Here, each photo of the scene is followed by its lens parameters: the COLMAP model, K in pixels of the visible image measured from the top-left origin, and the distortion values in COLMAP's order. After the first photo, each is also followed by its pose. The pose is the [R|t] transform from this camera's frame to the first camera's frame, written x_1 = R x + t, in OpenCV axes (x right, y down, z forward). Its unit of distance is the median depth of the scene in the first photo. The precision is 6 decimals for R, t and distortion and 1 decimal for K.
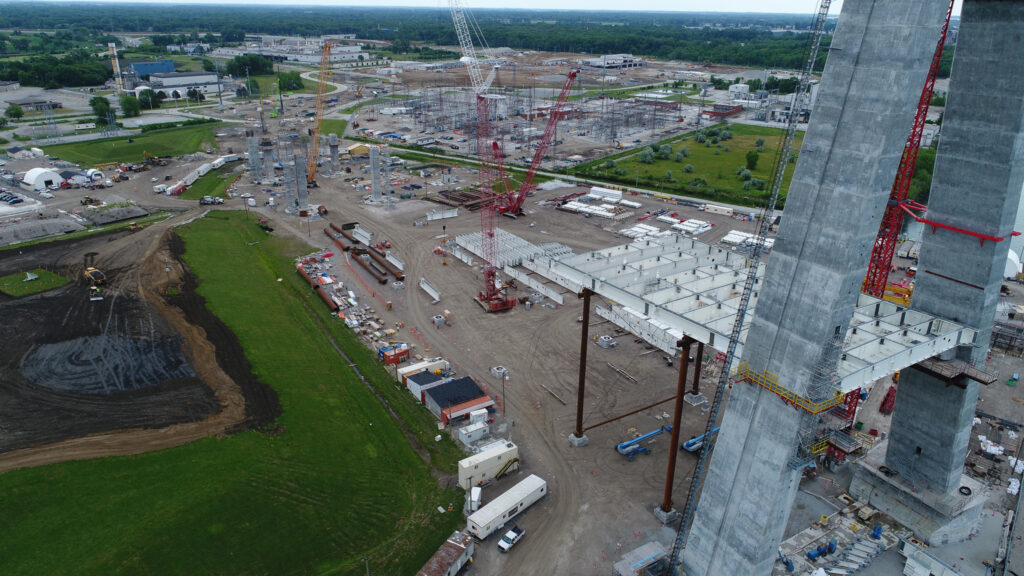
lens RADIAL K [[688.0, 0, 511.5], [0, 688.0, 293.6], [0, 0, 1]] dist [-0.001510, 0.000729]
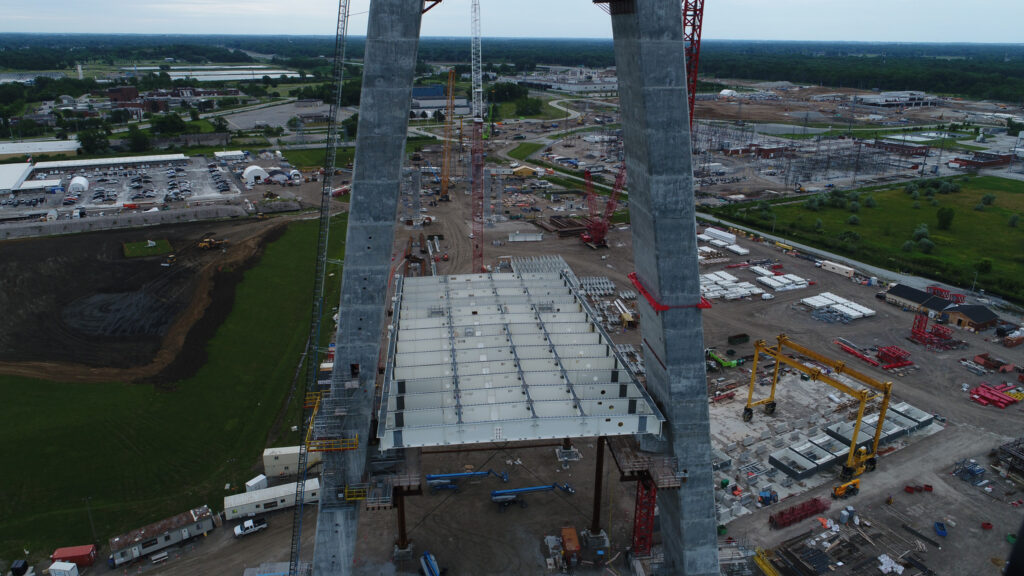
lens RADIAL K [[688.0, 0, 512.3], [0, 688.0, 282.2], [0, 0, 1]] dist [-0.001510, 0.000729]
pose [[0.905830, 0.136646, -0.400998, 0.269102], [-0.159230, 0.986965, -0.023369, -0.019932], [0.392577, 0.085019, 0.915781, 0.058840]]
